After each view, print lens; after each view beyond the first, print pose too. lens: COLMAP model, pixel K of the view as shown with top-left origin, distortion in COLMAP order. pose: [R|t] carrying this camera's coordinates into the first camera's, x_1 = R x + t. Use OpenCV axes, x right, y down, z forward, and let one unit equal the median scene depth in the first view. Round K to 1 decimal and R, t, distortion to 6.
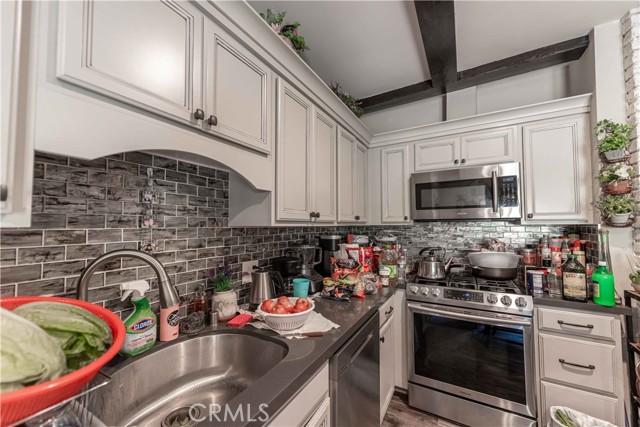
lens RADIAL K [[249.4, 0, 318.5], [0, 249.4, 215.2], [0, 0, 1]] dist [0.002411, -0.000447]
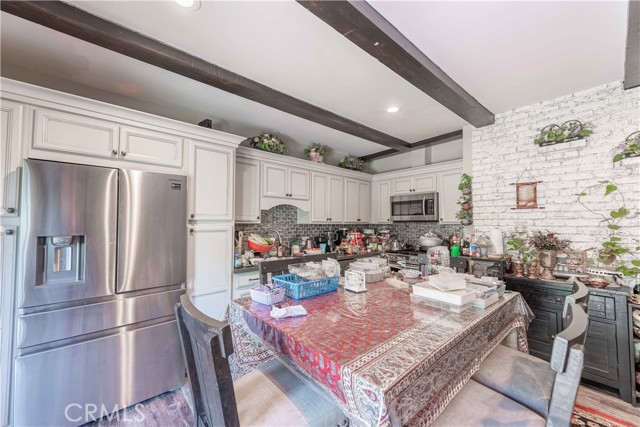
lens RADIAL K [[249.4, 0, 318.5], [0, 249.4, 215.2], [0, 0, 1]] dist [0.002411, -0.000447]
pose [[0.948261, -0.003523, -0.317471, 0.640143], [0.005440, 0.999972, 0.005150, -0.052434], [0.317444, -0.006610, 0.948254, -1.338054]]
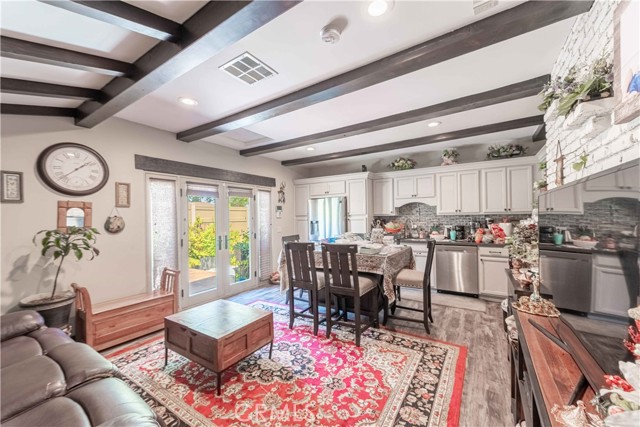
lens RADIAL K [[249.4, 0, 318.5], [0, 249.4, 215.2], [0, 0, 1]] dist [0.002411, -0.000447]
pose [[-0.035062, -0.003657, -0.999378, 2.793064], [0.056456, 0.998389, -0.005634, -0.023720], [0.997789, -0.056618, -0.034799, -0.515611]]
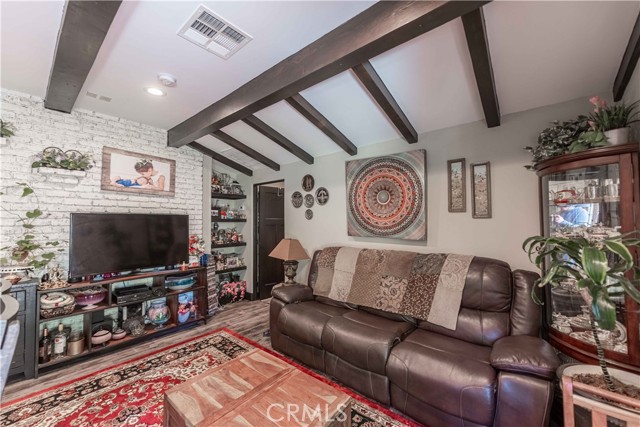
lens RADIAL K [[249.4, 0, 318.5], [0, 249.4, 215.2], [0, 0, 1]] dist [0.002411, -0.000447]
pose [[0.150229, 0.032271, 0.988124, 0.475885], [-0.034067, 0.999043, -0.027448, -0.057662], [-0.988064, -0.029539, 0.151185, -1.519261]]
